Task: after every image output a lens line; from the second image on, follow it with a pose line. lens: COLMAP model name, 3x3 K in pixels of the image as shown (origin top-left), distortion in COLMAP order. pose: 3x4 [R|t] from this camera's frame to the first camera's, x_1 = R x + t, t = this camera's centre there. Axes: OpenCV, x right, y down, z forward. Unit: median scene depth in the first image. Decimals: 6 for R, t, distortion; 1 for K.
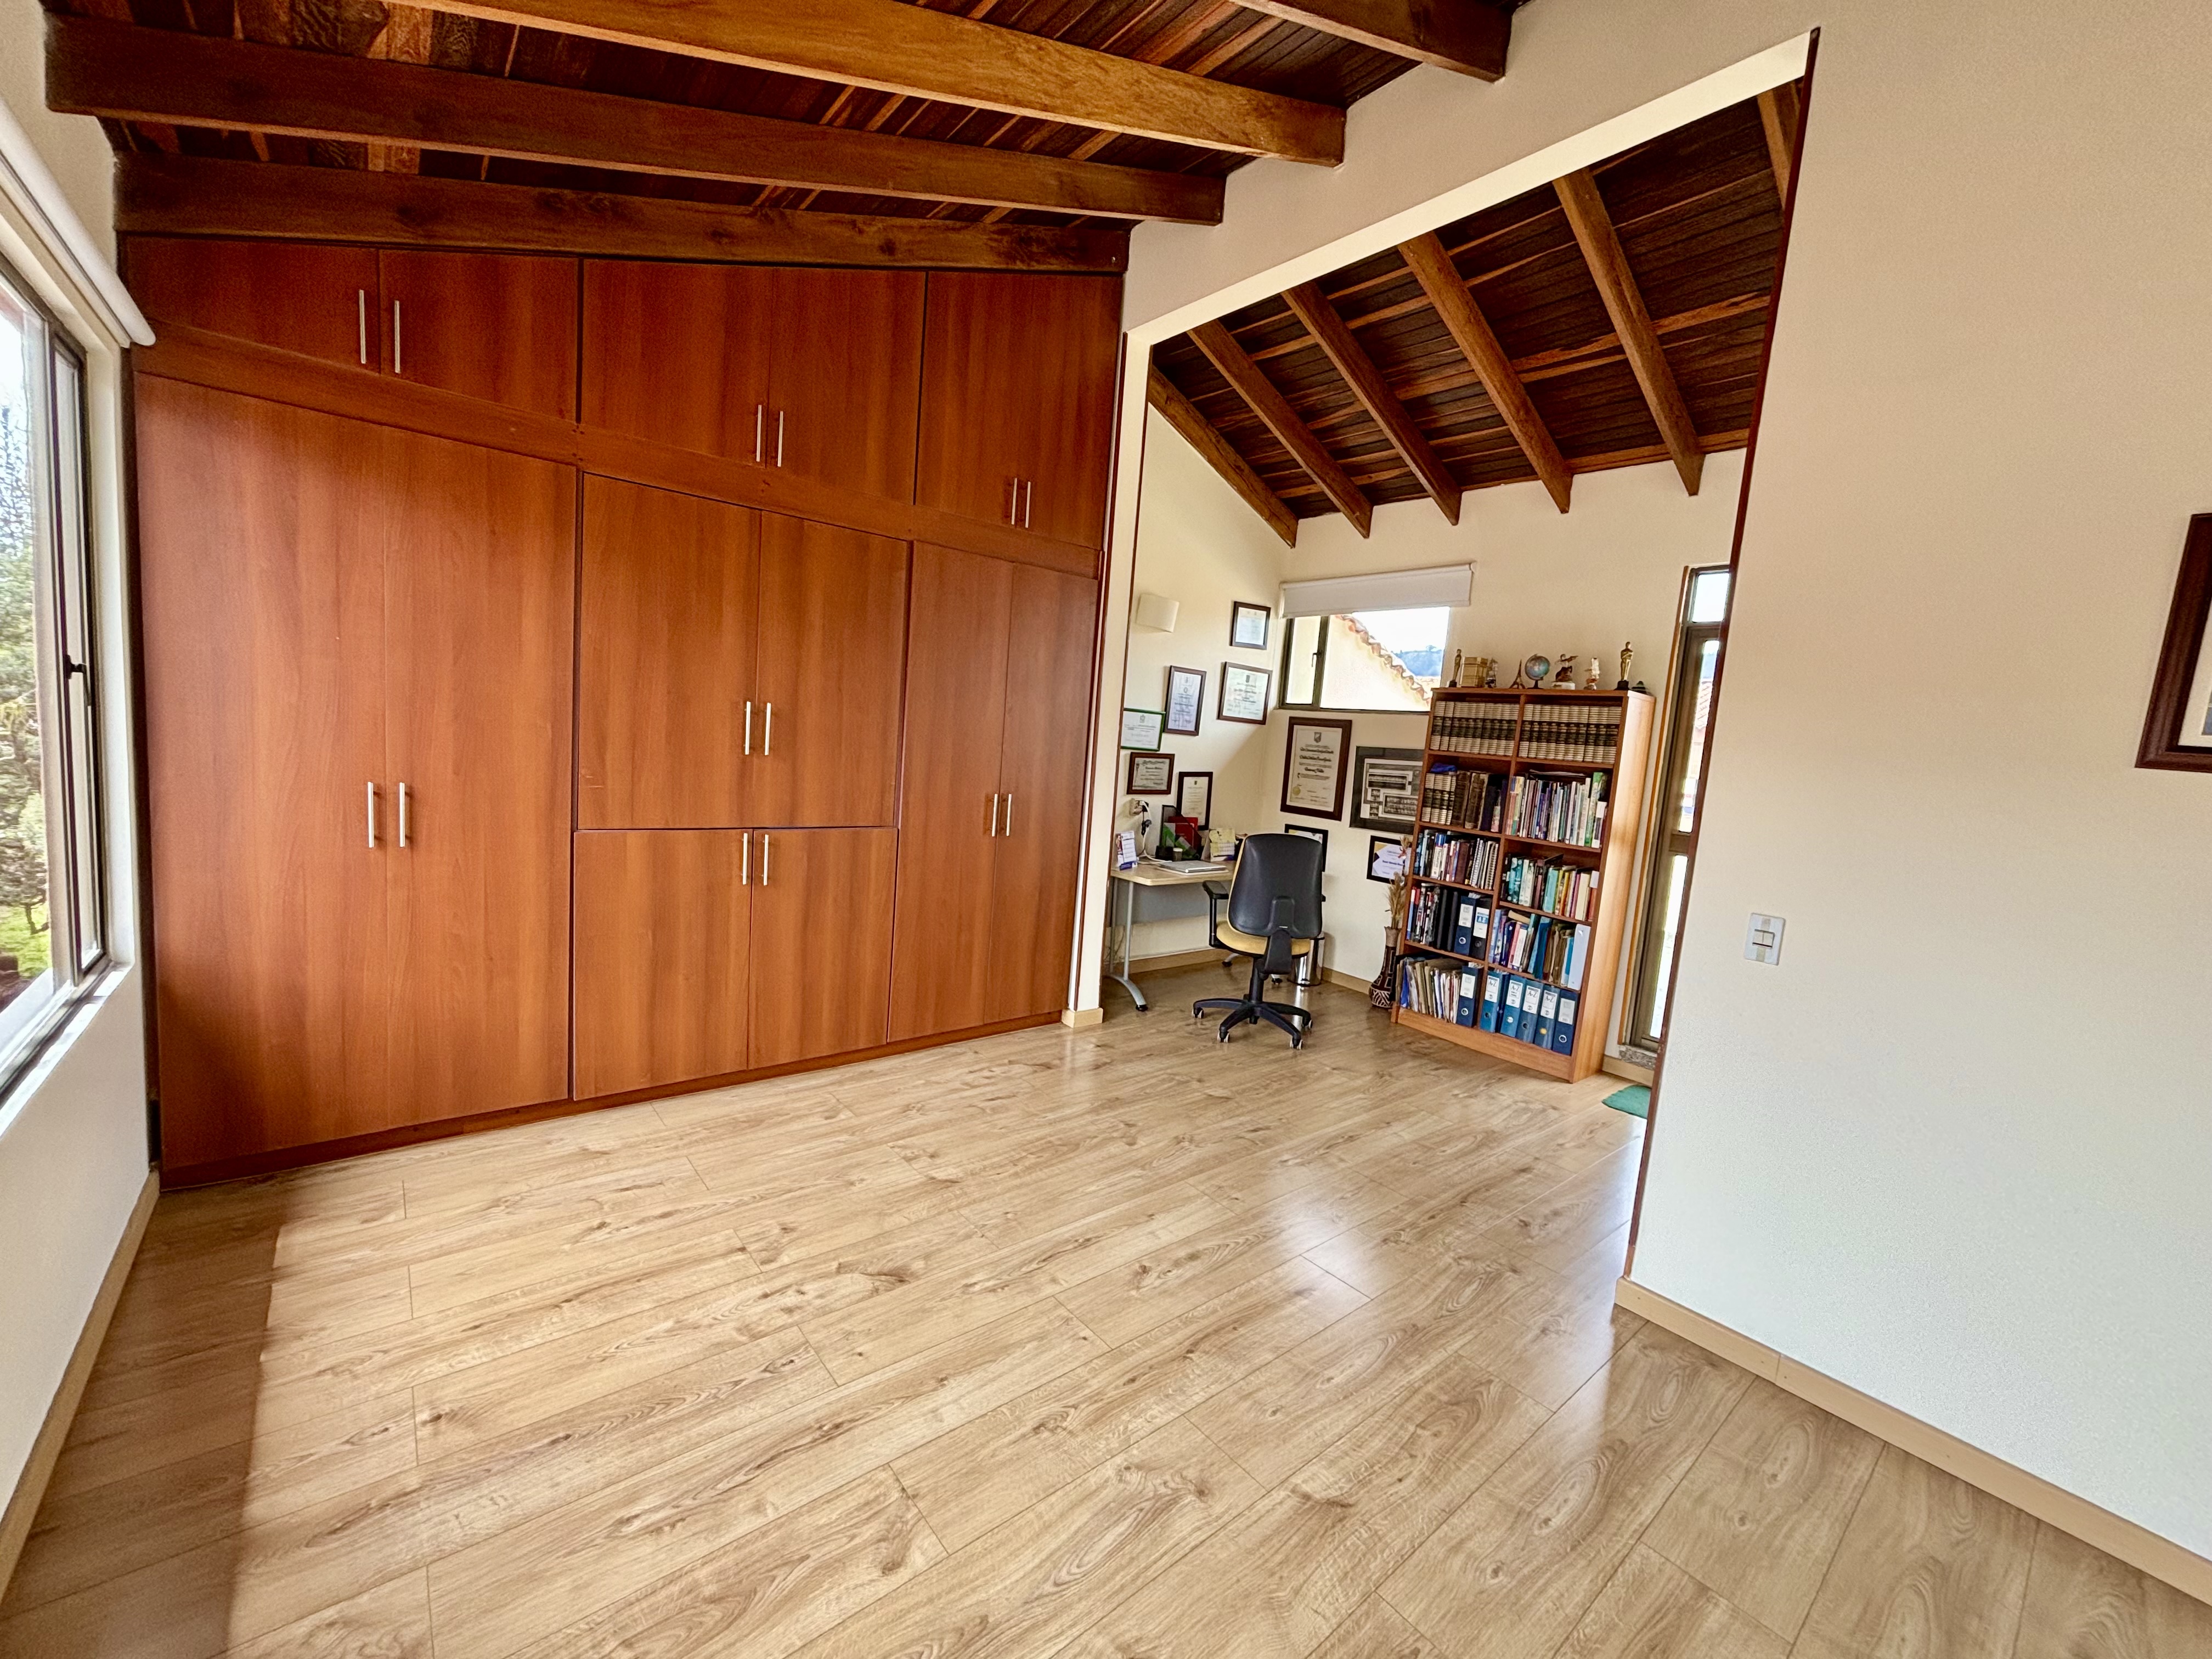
lens RADIAL K [[882.4, 0, 1094.8], [0, 882.4, 833.2], [0, 0, 1]] dist [0.008309, -0.000059]
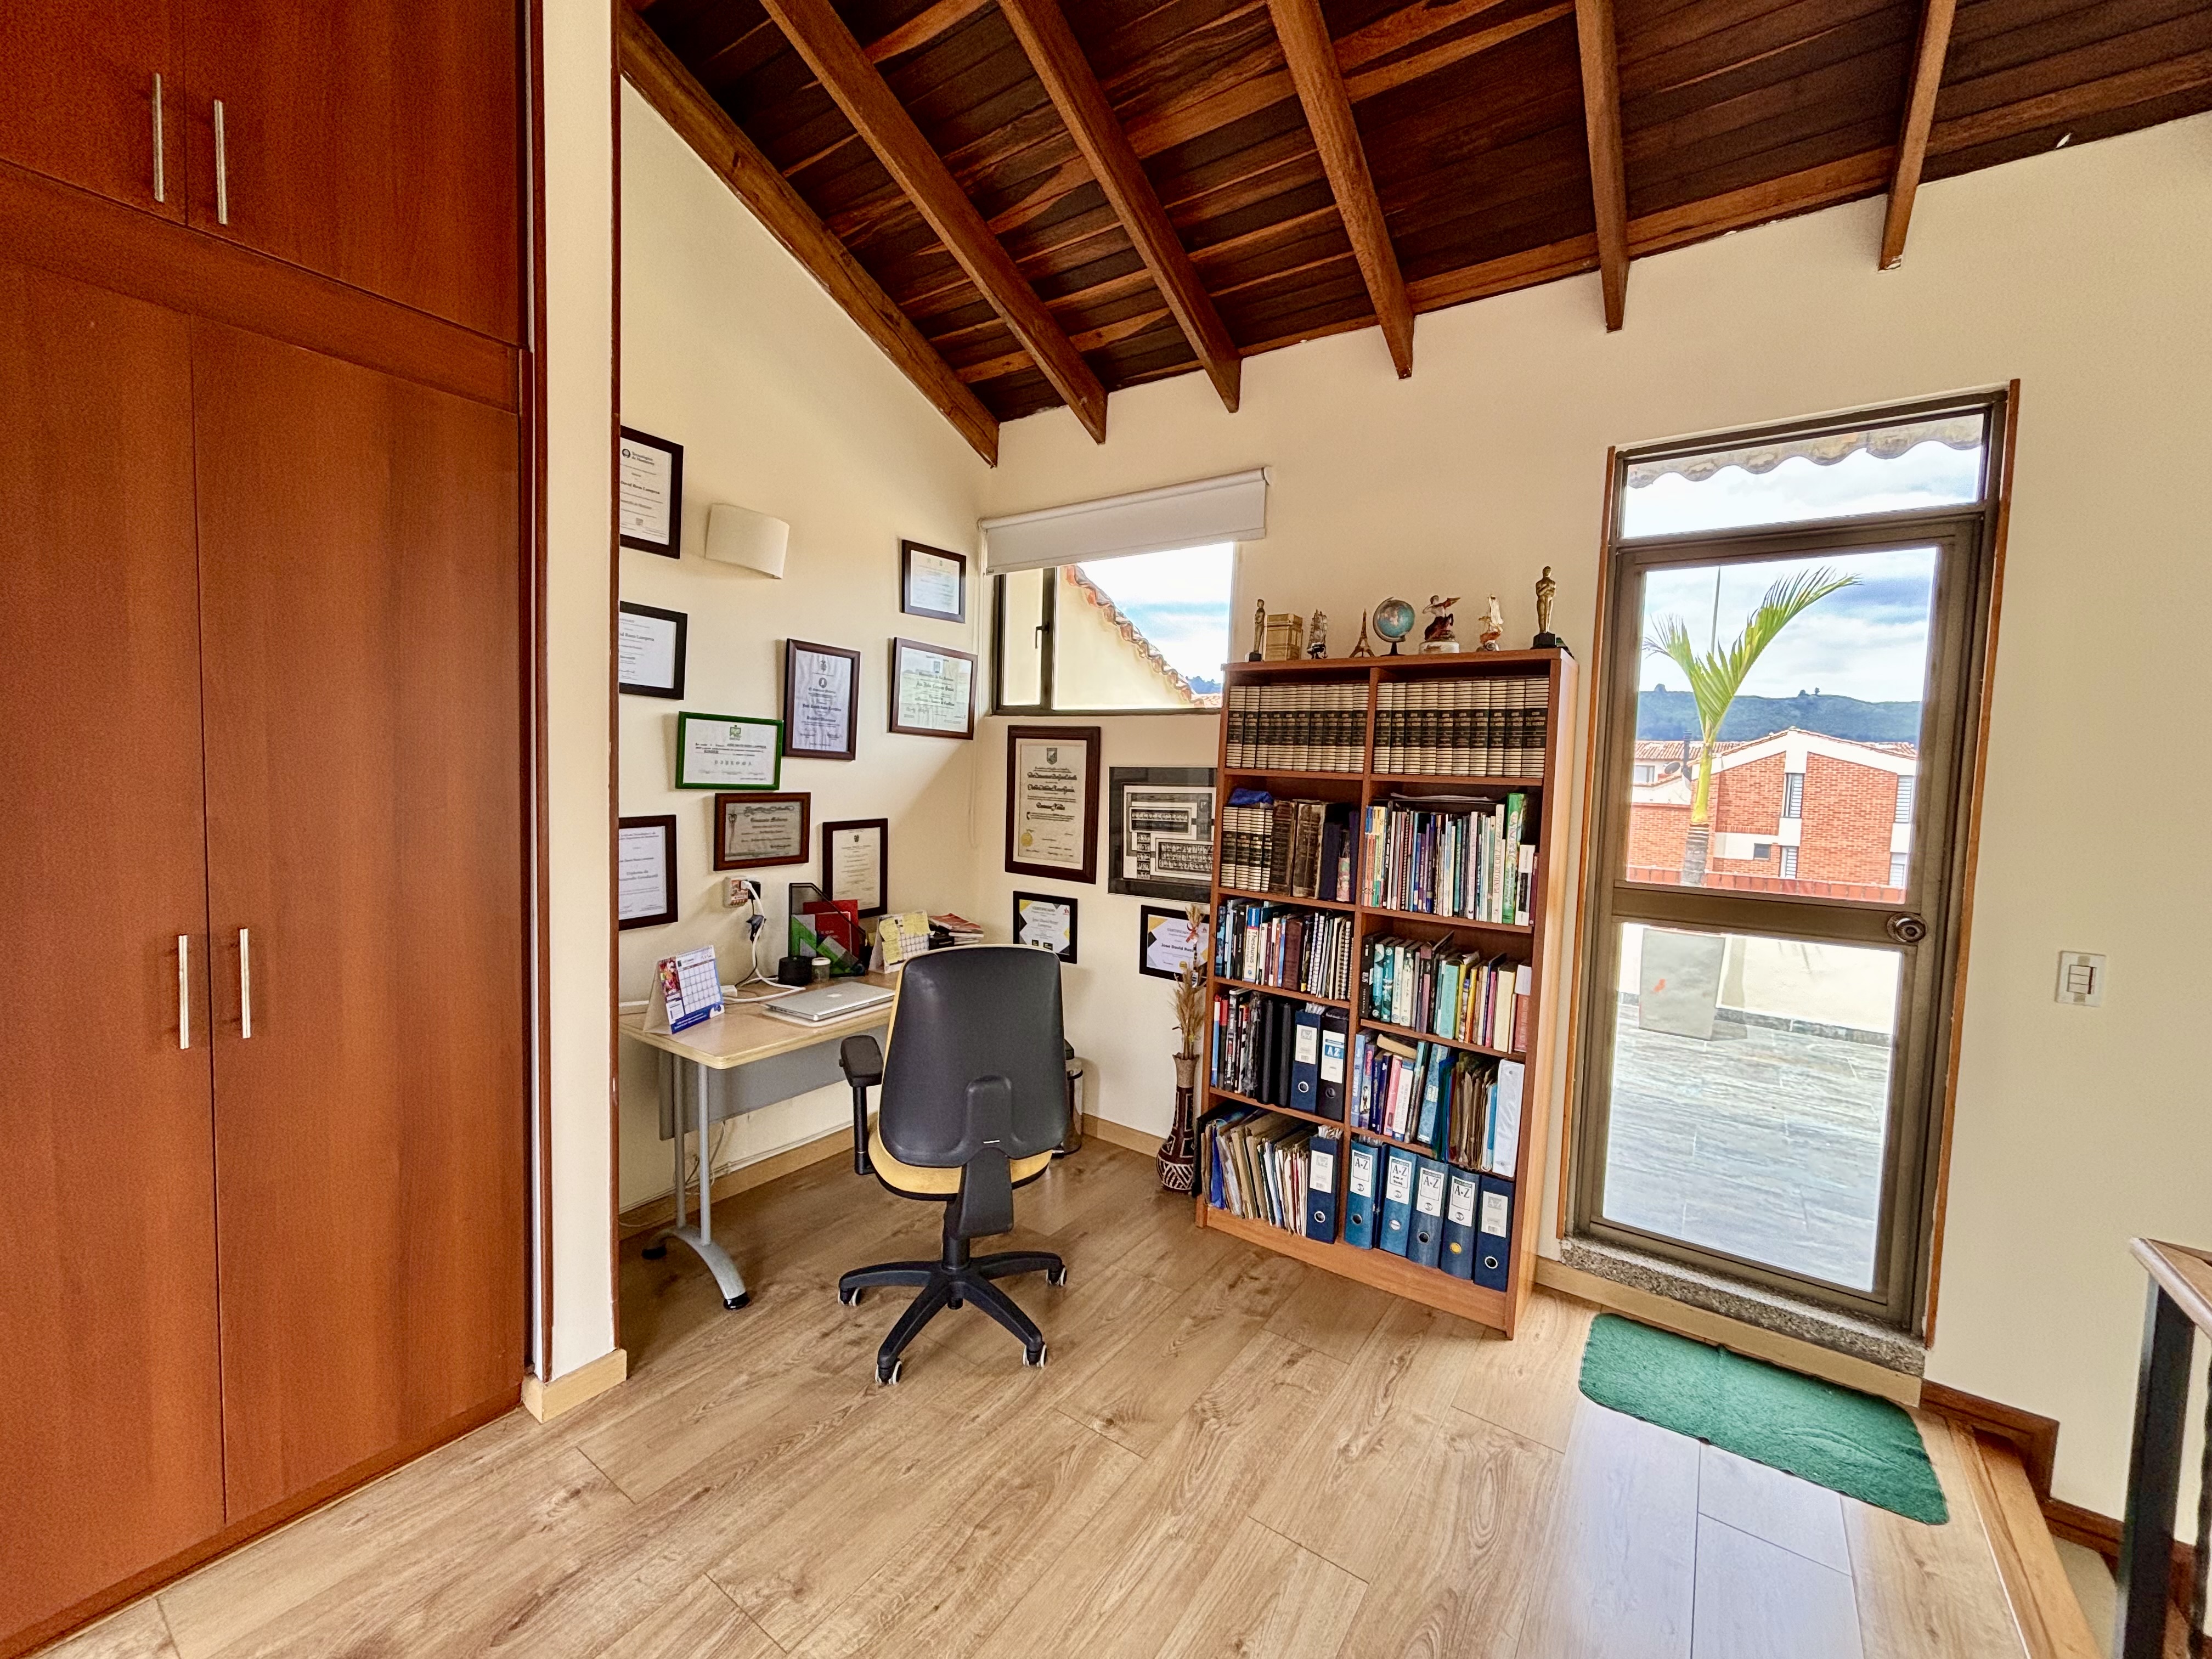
lens RADIAL K [[886.8, 0, 1103.7], [0, 886.8, 828.0], [0, 0, 1]] dist [-0.000278, 0.000233]
pose [[0.961383, -0.059737, 0.268654, 0.137251], [0.069935, 0.997143, -0.028544, -0.042765], [-0.266181, 0.046230, 0.962814, 0.451773]]
